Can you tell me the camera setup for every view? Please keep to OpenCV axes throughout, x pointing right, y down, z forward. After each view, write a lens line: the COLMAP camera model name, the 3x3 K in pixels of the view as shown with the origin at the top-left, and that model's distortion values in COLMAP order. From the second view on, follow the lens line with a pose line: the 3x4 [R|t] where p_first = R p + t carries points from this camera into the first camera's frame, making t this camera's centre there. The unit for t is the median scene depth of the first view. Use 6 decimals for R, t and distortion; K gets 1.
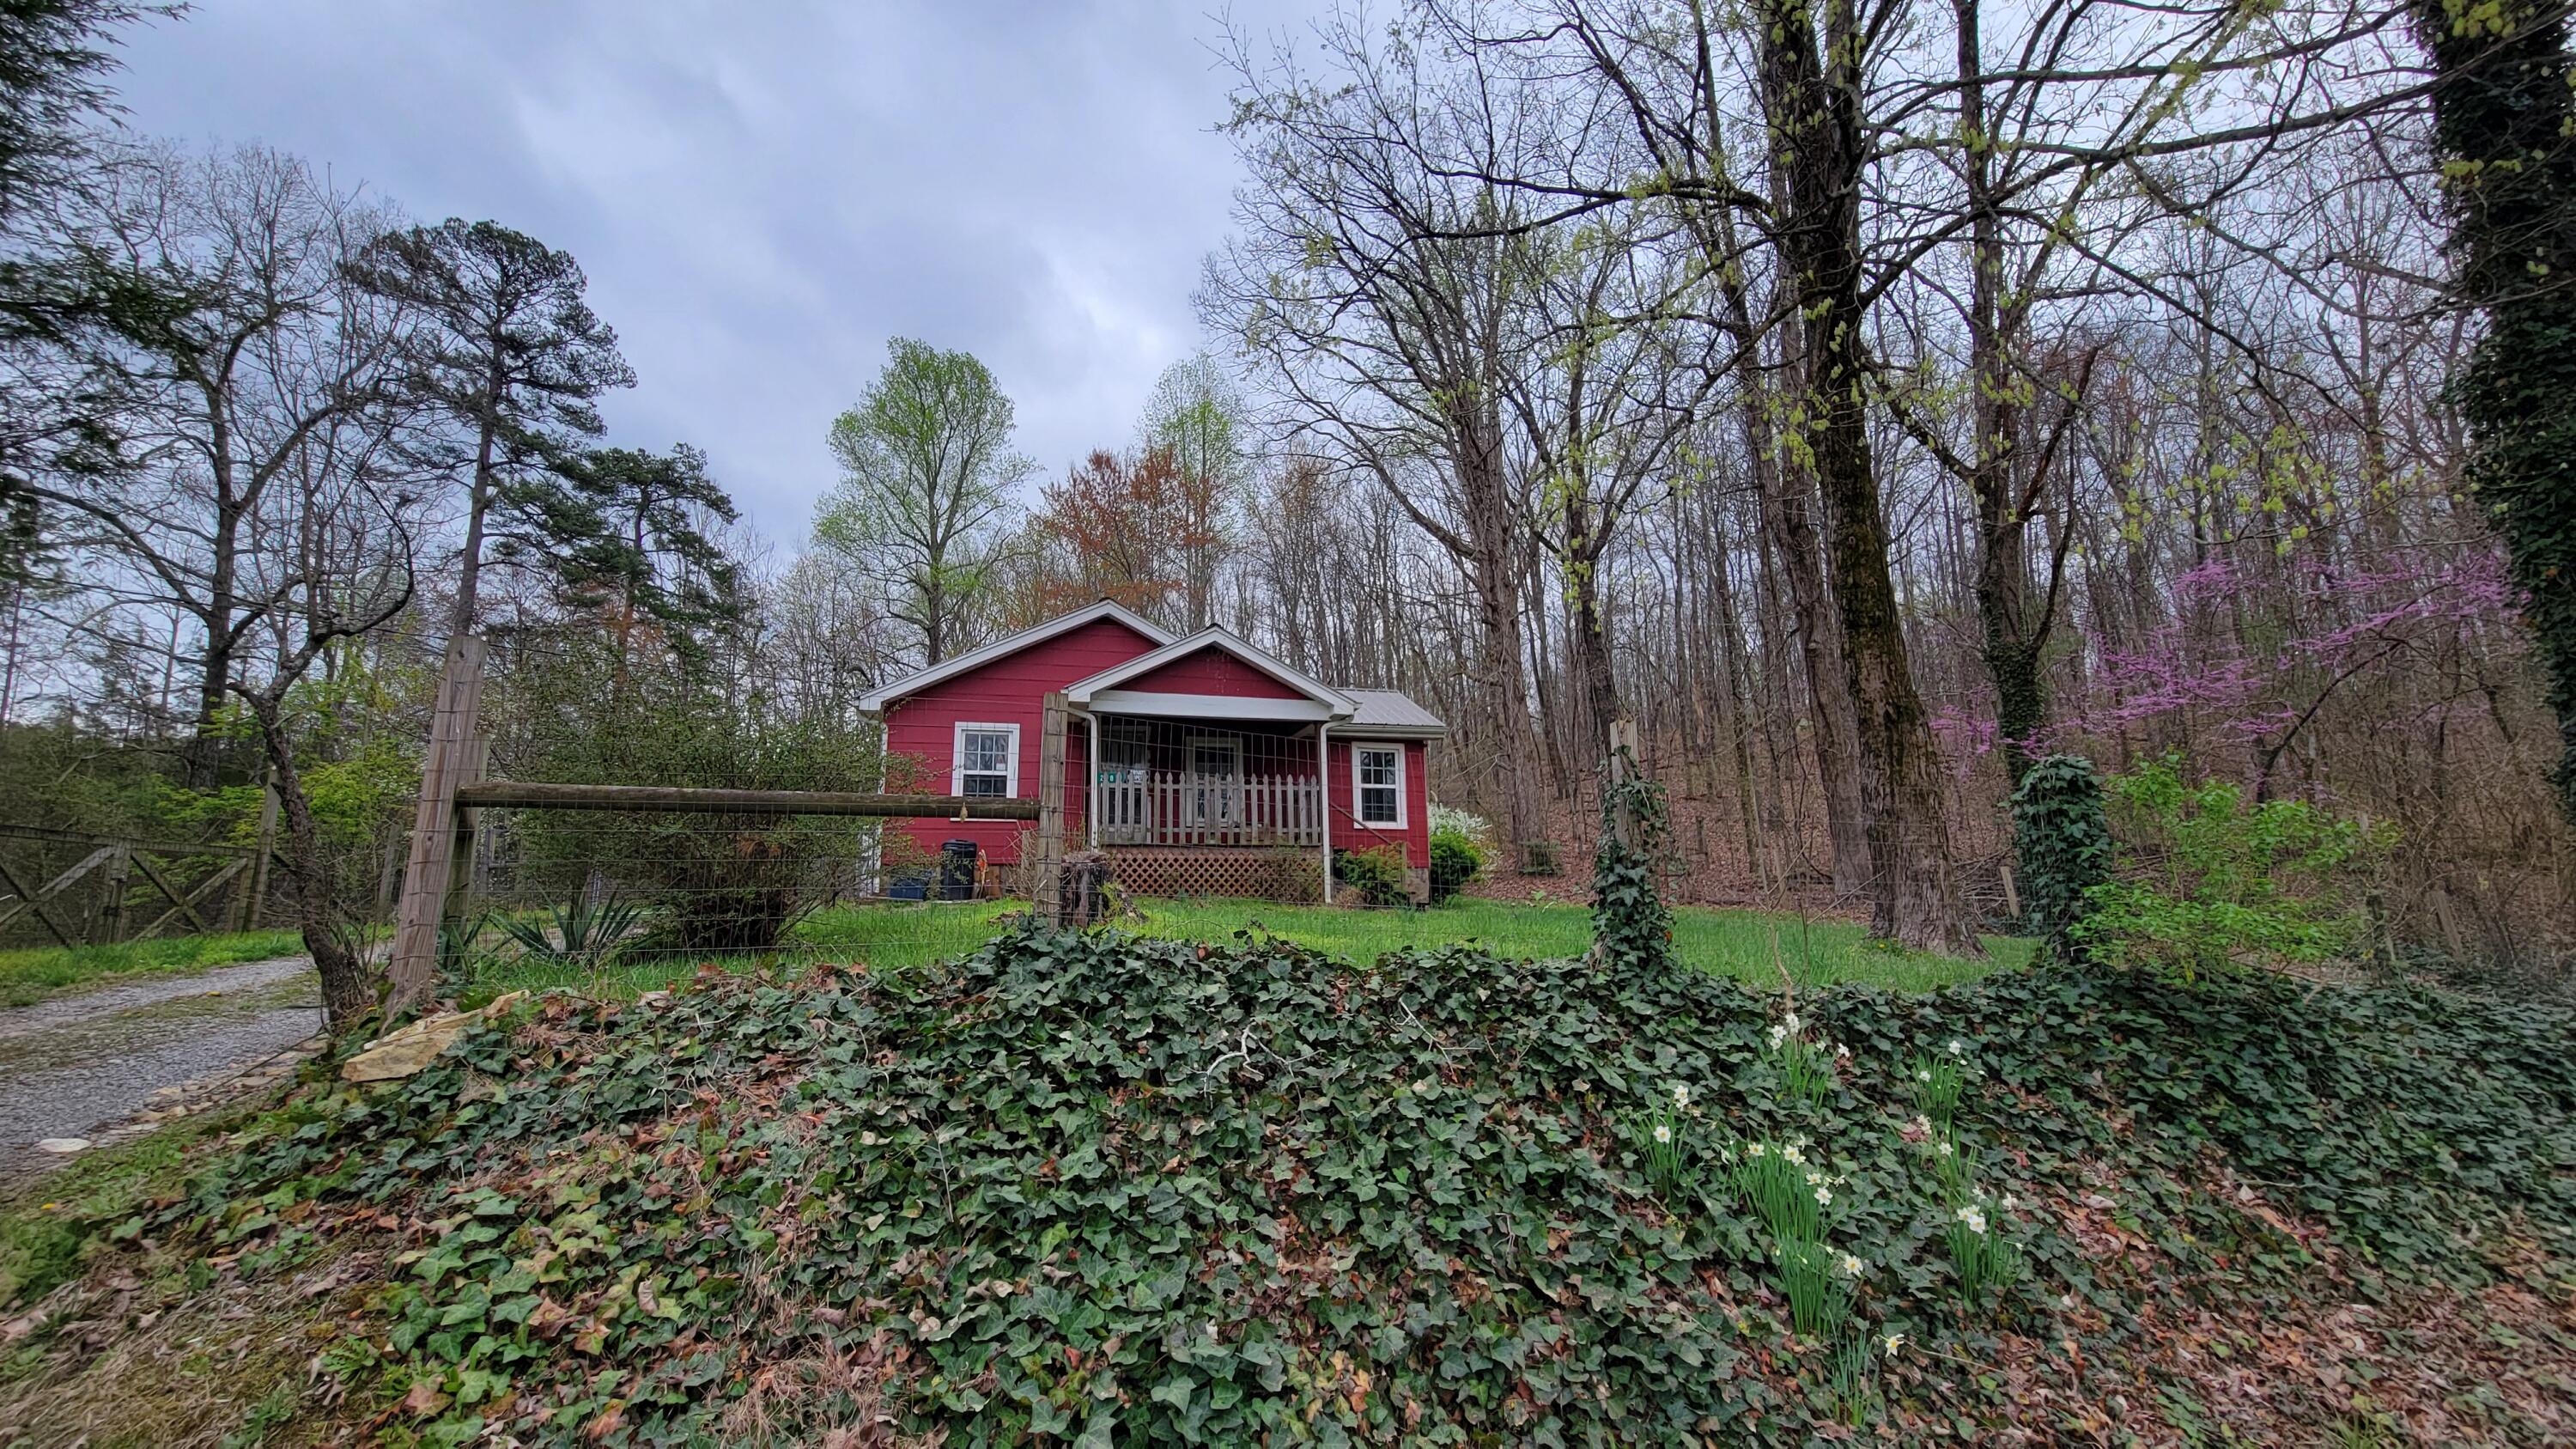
lens RADIAL K [[1041.7, 0, 1285.4], [0, 1041.7, 718.7], [0, 0, 1]] dist [0.000176, -0.000022]
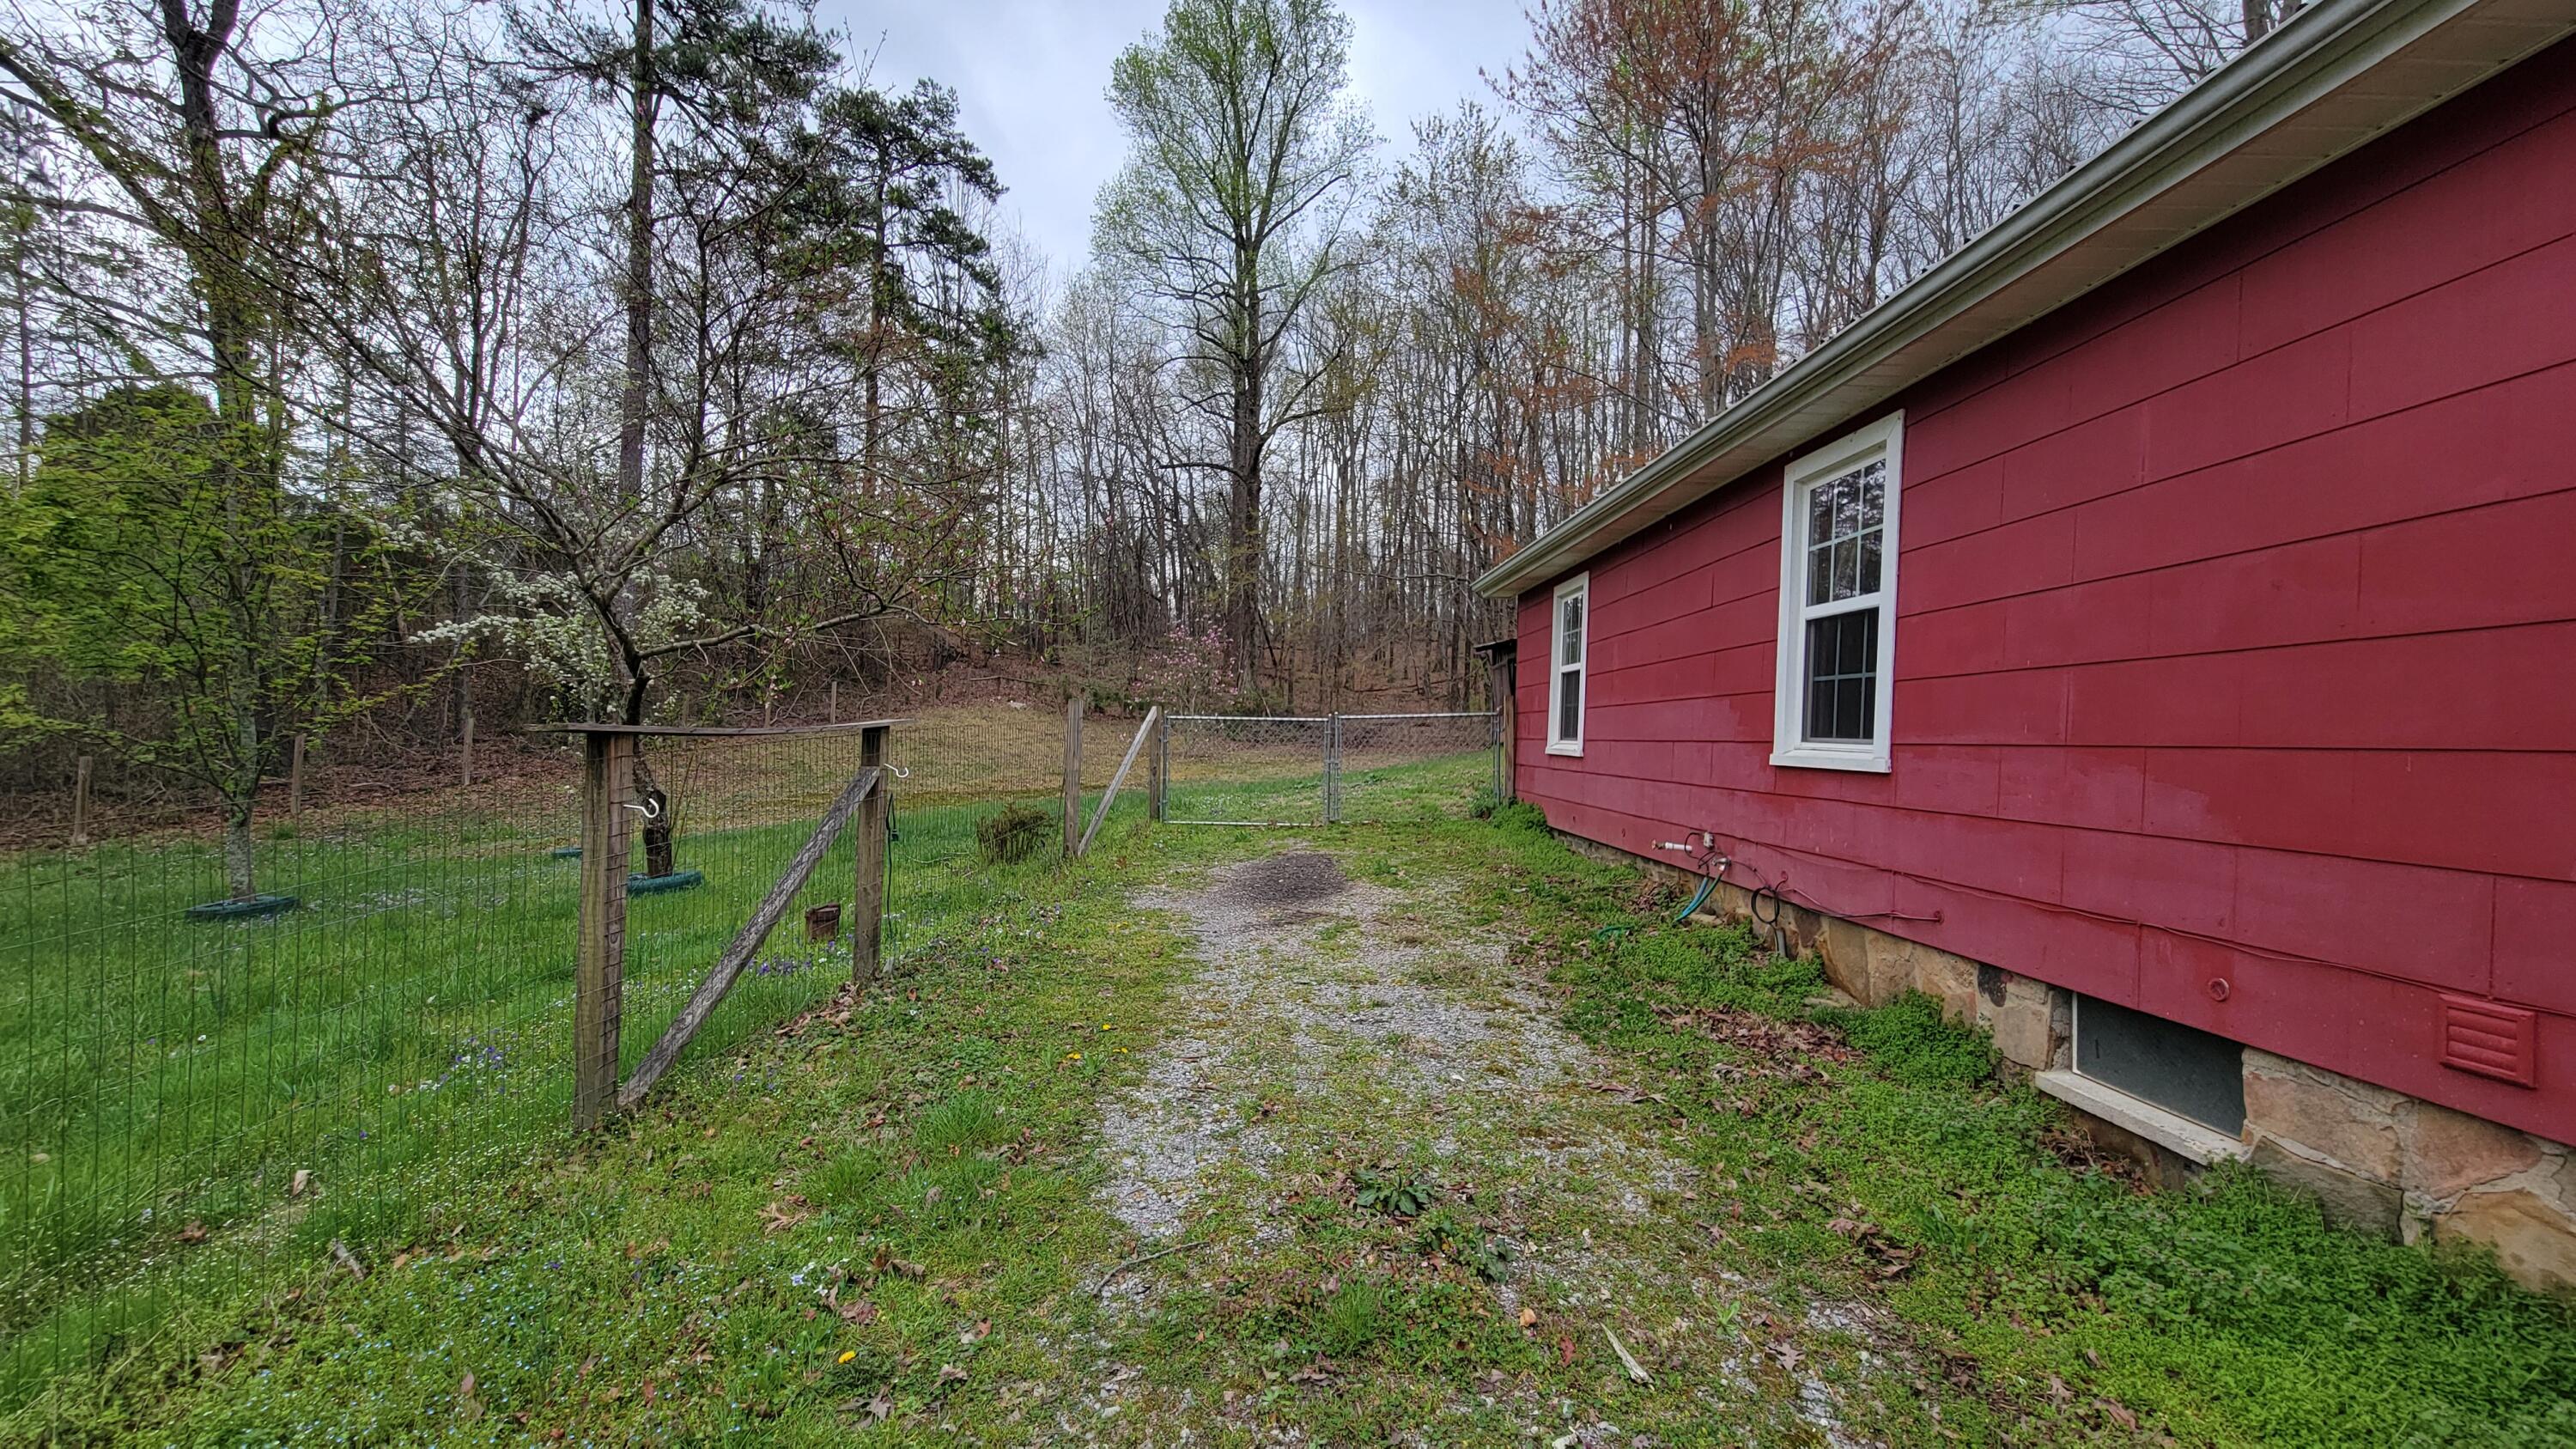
lens RADIAL K [[1041.7, 0, 1277.3], [0, 1041.7, 726.6], [0, 0, 1]] dist [0.000176, -0.000022]
pose [[0.974337, 0.043016, -0.220944, -0.304781], [0.000804, 0.980898, 0.194520, 0.049242], [0.225091, -0.189706, 0.955691, 0.523726]]
